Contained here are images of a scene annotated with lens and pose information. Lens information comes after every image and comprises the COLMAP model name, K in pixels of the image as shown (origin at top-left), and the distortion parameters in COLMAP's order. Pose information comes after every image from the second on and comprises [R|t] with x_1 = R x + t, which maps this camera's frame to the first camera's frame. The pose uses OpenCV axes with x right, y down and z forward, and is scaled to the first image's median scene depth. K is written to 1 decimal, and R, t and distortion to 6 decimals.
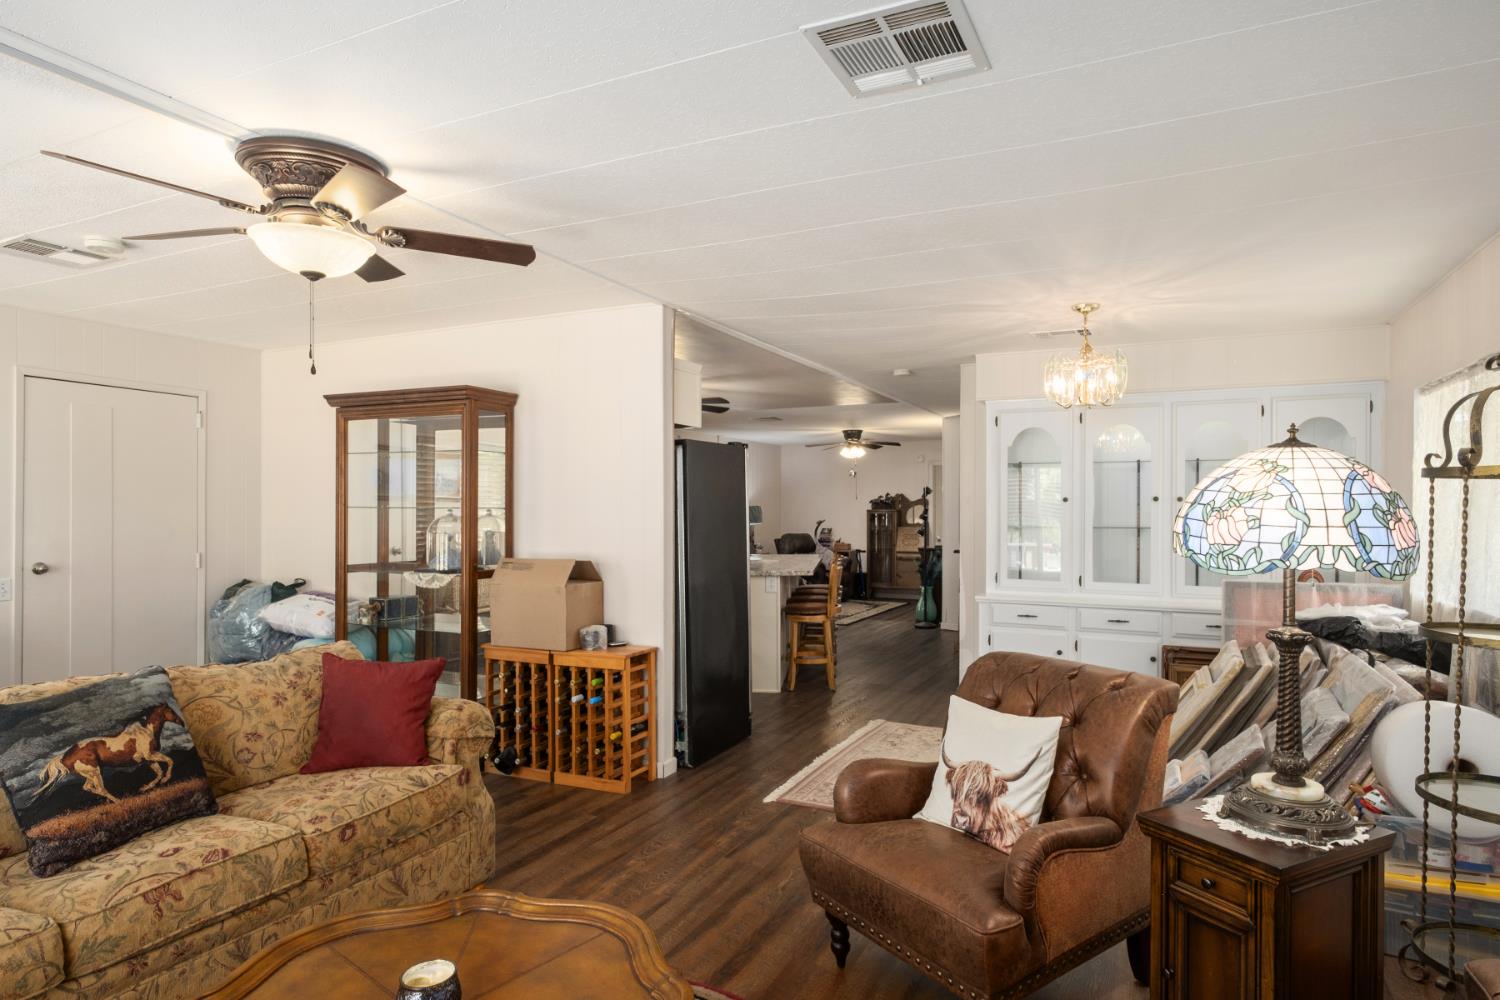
lens RADIAL K [[847.4, 0, 750.0], [0, 847.4, 500.0], [0, 0, 1]] dist [0.001380, 0.000745]
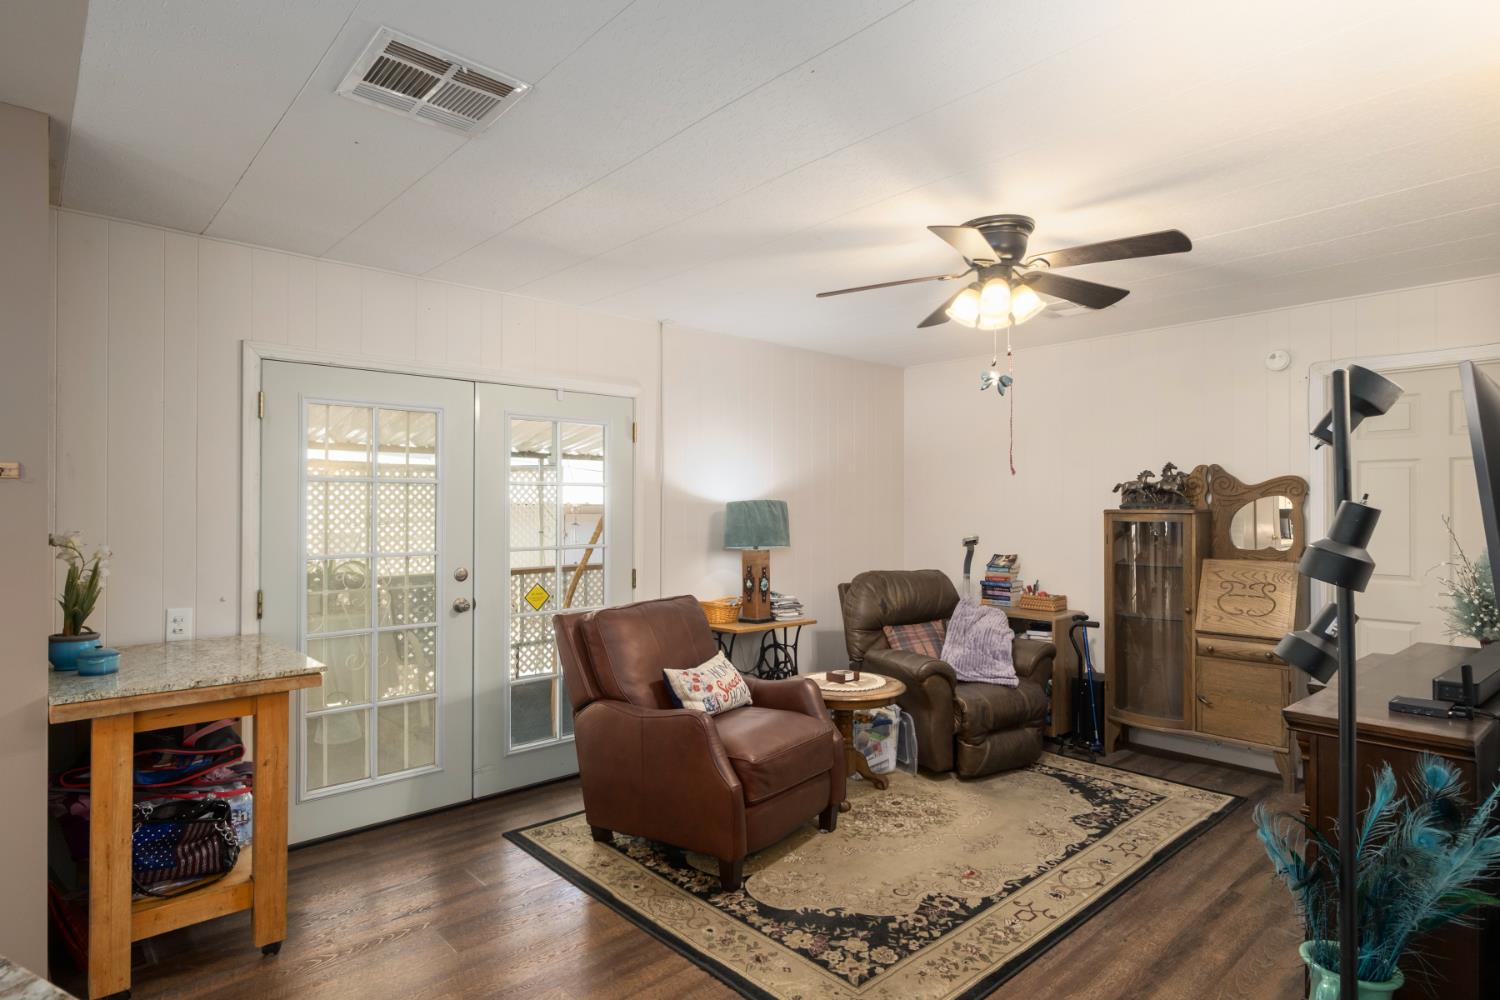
lens RADIAL K [[800.1, 0, 738.8], [0, 800.1, 505.5], [0, 0, 1]] dist [-0.001904, -0.000467]
pose [[0.924980, -0.001095, -0.380014, 0.122661], [0.002433, 0.999992, 0.003039, 0.008299], [0.380008, -0.003735, 0.924976, 0.619127]]
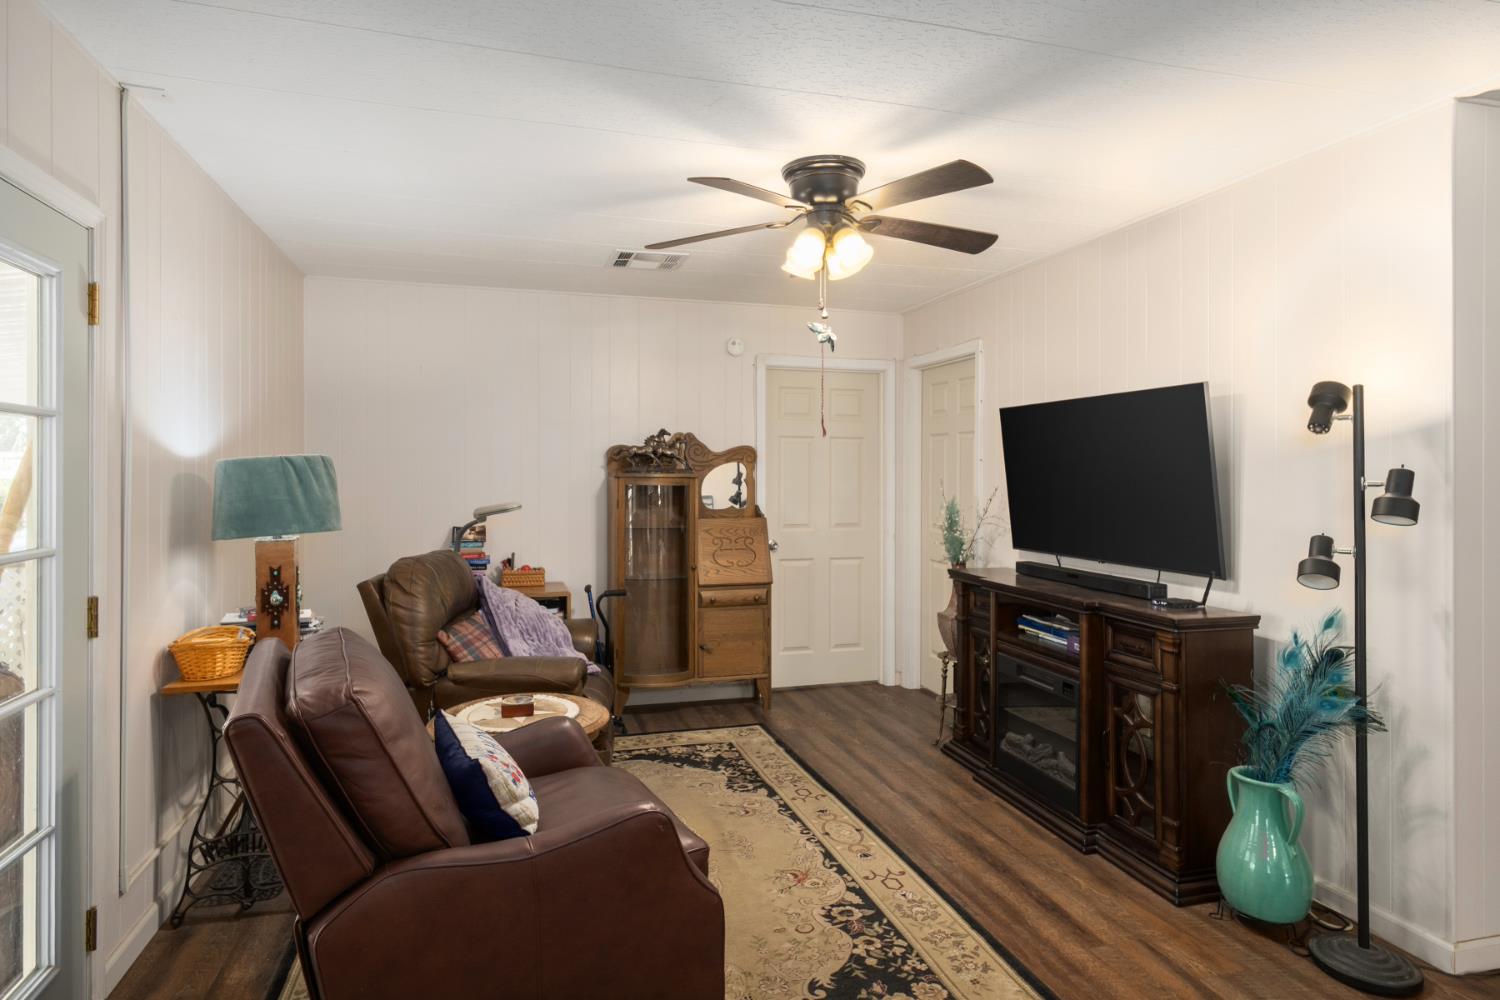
lens RADIAL K [[823.7, 0, 723.9], [0, 823.7, 479.5], [0, 0, 1]] dist [0.000669, 0.001186]
pose [[0.749826, -0.000311, 0.661635, -0.059933], [-0.008349, 0.999916, 0.009931, 0.010236], [-0.661583, -0.012971, 0.749760, 0.710691]]
